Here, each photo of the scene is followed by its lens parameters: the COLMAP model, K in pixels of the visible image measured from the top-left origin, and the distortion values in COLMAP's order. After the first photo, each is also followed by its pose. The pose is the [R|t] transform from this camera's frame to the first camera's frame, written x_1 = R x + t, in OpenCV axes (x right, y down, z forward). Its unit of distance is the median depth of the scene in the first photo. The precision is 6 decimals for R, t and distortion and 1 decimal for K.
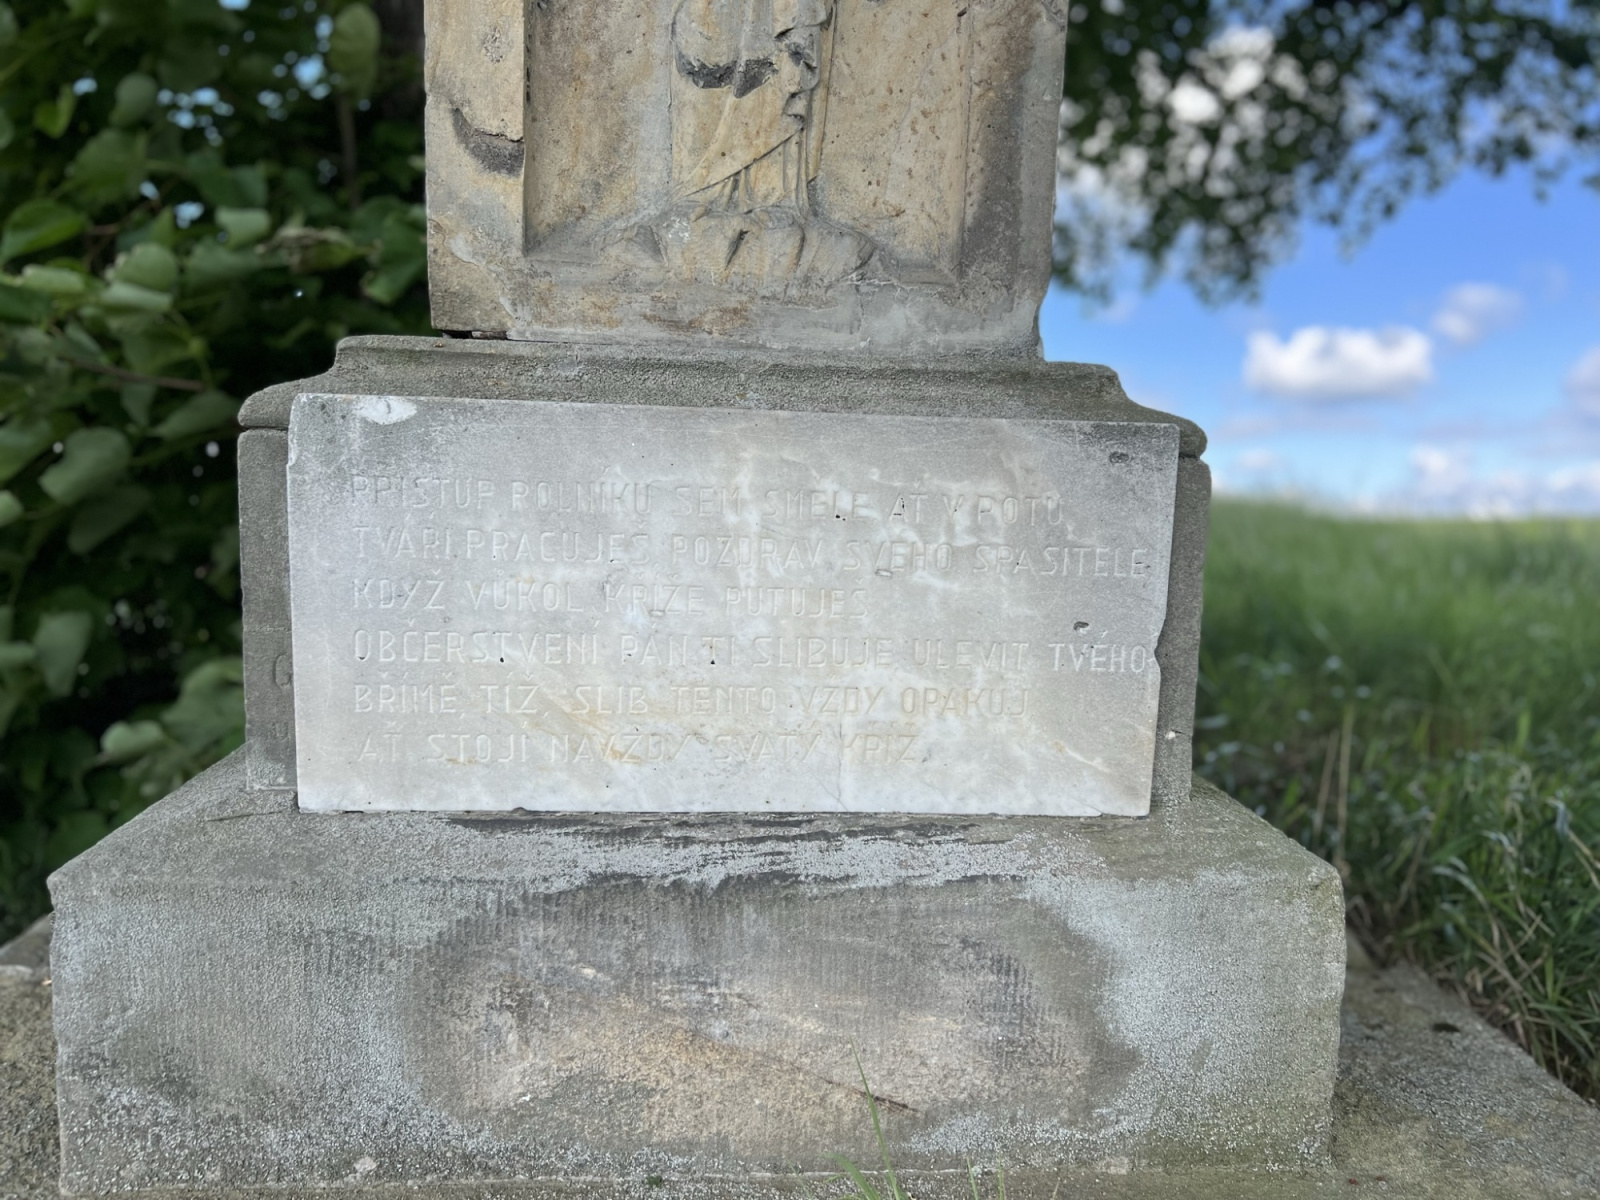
lens RADIAL K [[1235.5, 0, 804.6], [0, 1235.5, 604.9], [0, 0, 1]] dist [0.008469, -0.000425]
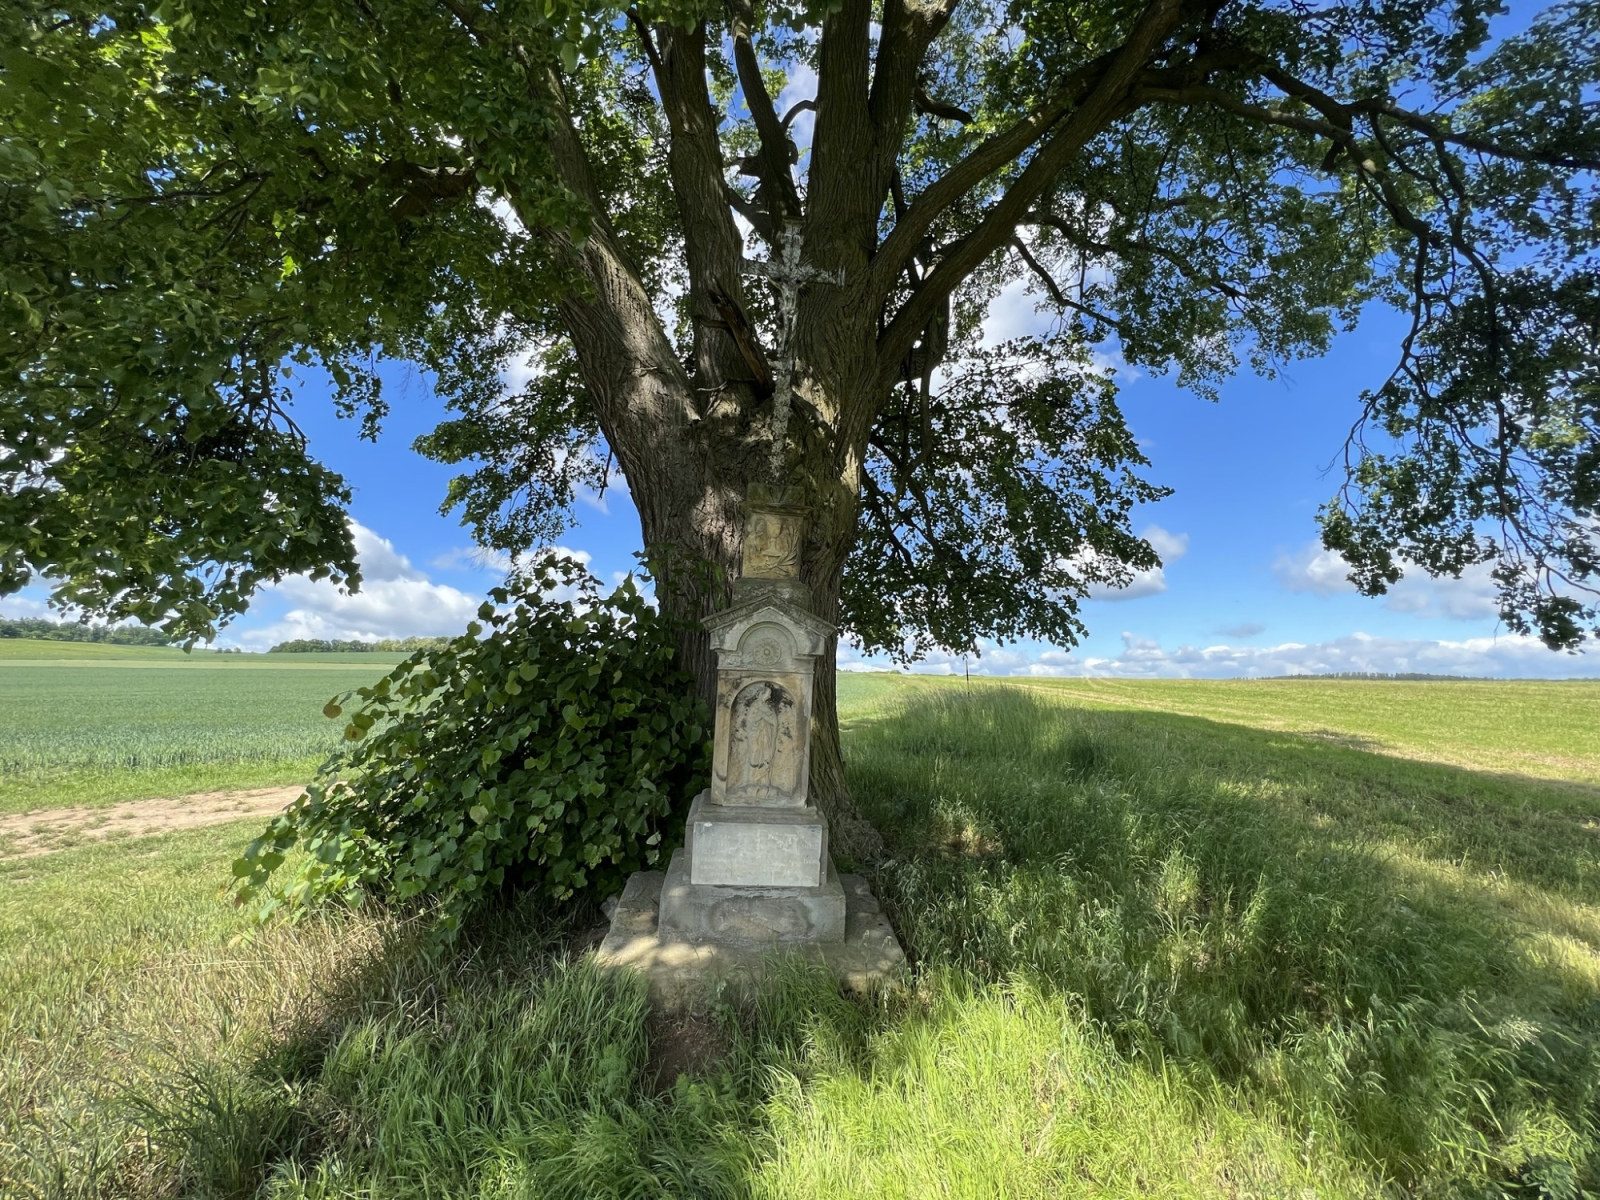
lens RADIAL K [[639.5, 0, 796.4], [0, 639.5, 601.2], [0, 0, 1]] dist [0.000311, 0.000002]
pose [[0.999853, 0.017157, 0.000736, 0.127749], [-0.016696, 0.981217, -0.192184, -0.634863], [-0.004020, 0.192143, 0.981359, -2.513572]]
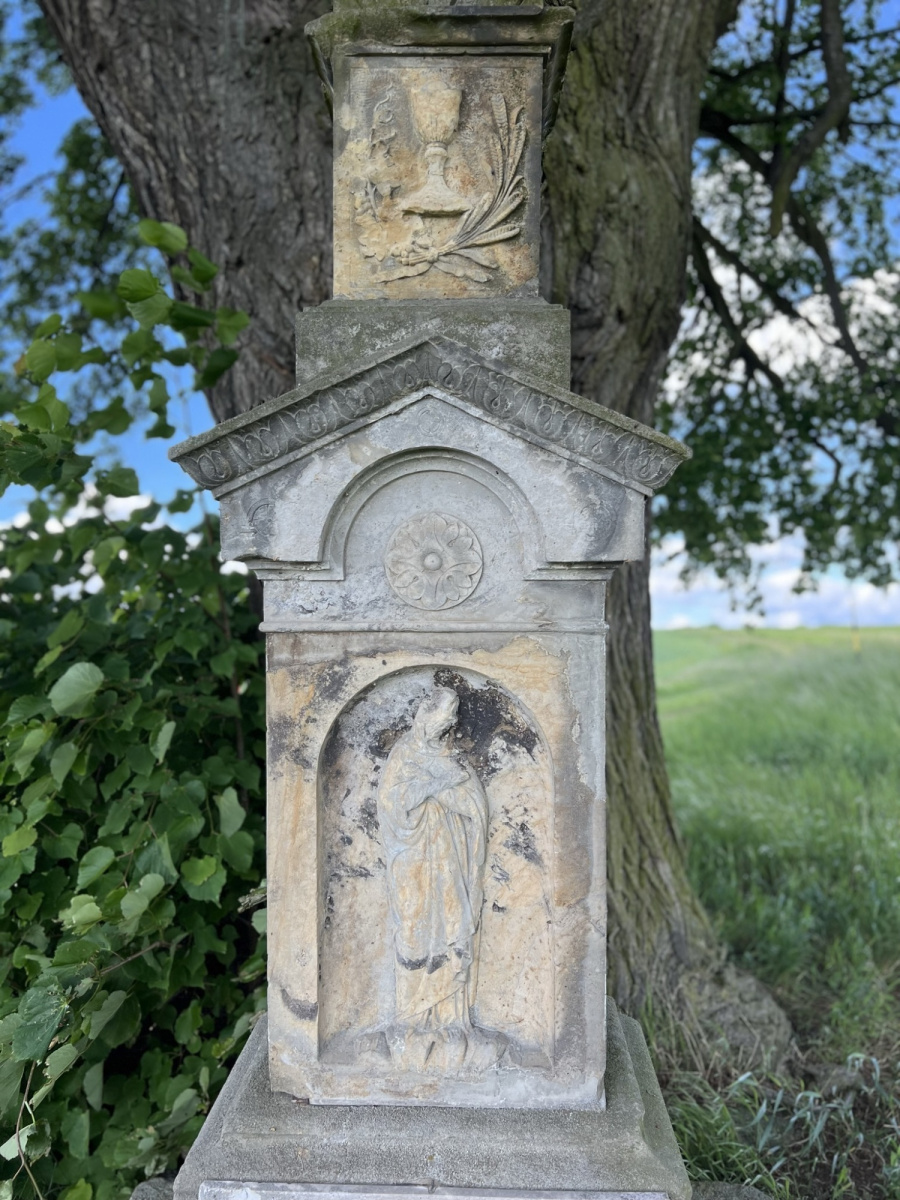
lens RADIAL K [[926.6, 0, 448.5], [0, 926.6, 598.1], [0, 0, 1]] dist [0.008469, -0.000425]
pose [[0.991631, -0.033334, -0.124725, 0.168885], [0.019215, 0.993439, -0.112738, -0.813557], [0.127665, 0.109398, 0.985766, -0.443968]]
